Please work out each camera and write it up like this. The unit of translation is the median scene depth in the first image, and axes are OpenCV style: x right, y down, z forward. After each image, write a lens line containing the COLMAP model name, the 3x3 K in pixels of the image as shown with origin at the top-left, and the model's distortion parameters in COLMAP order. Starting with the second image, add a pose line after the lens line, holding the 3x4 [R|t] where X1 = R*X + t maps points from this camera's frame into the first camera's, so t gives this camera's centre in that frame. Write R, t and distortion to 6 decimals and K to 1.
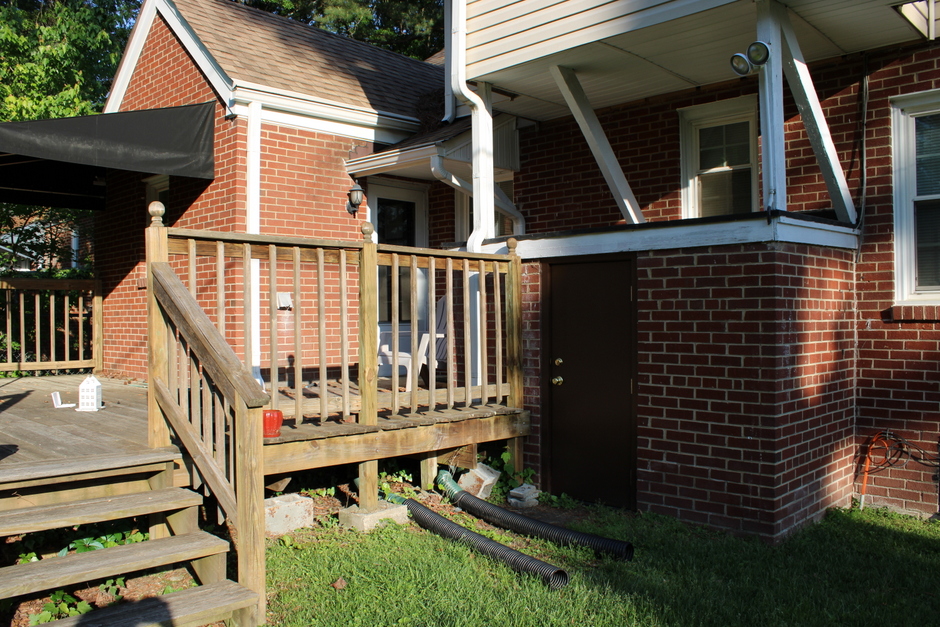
lens RADIAL K [[769.7, 0, 470.0], [0, 769.7, 318.6], [0, 0, 1]] dist [-0.138517, 0.077683]
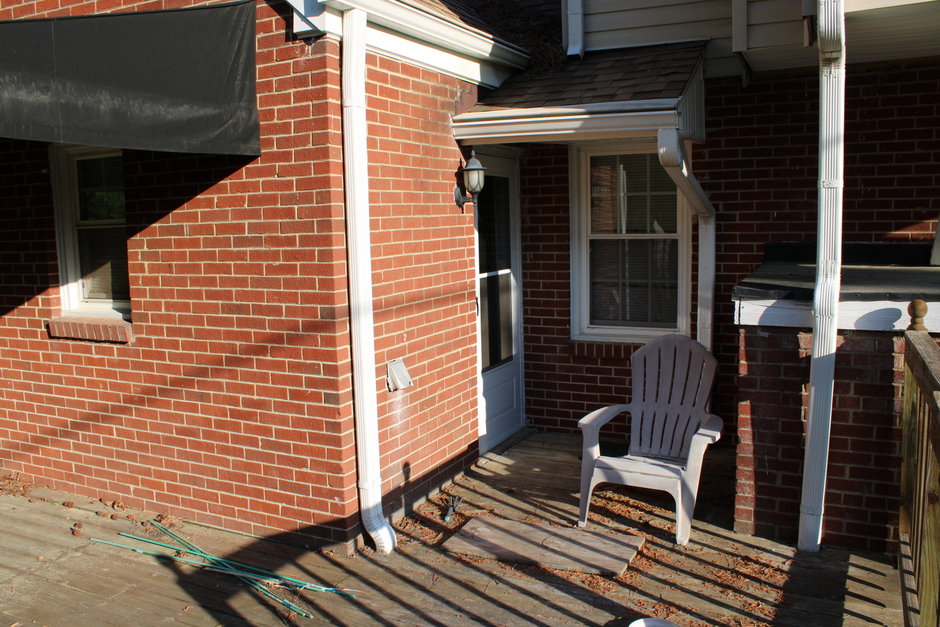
lens RADIAL K [[769.7, 0, 466.2], [0, 769.7, 317.8], [0, 0, 1]] dist [-0.138517, 0.077683]
pose [[0.950773, -0.056012, 0.304784, -0.457444], [0.018370, 0.991987, 0.125001, -0.169273], [-0.309343, -0.113249, 0.944183, 0.562749]]
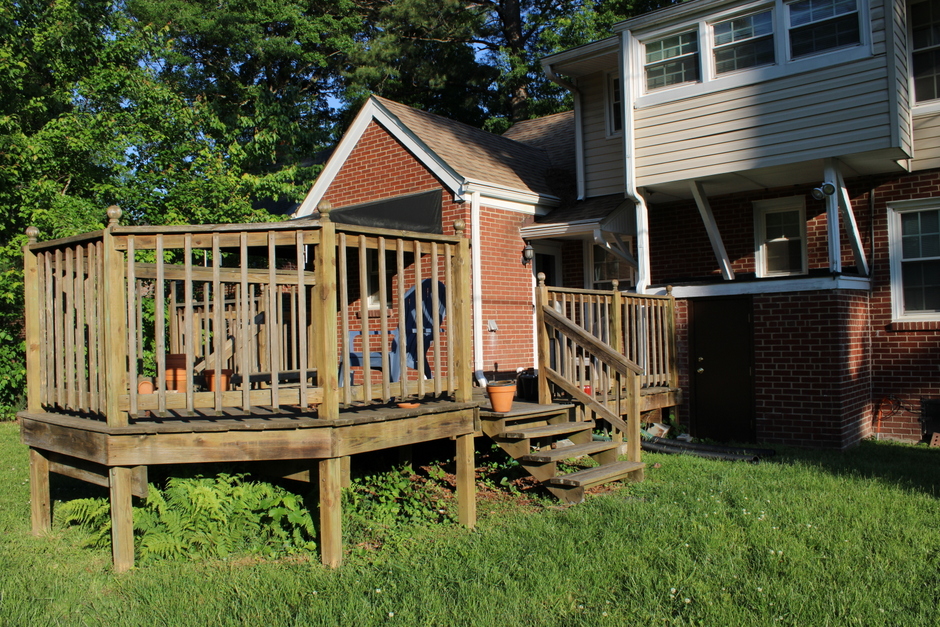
lens RADIAL K [[769.7, 0, 470.6], [0, 769.7, 319.2], [0, 0, 1]] dist [-0.138517, 0.077683]
pose [[0.997001, -0.013406, 0.076224, -0.496827], [0.015693, 0.999442, -0.029484, 0.009822], [-0.075786, 0.030591, 0.996655, -0.598706]]
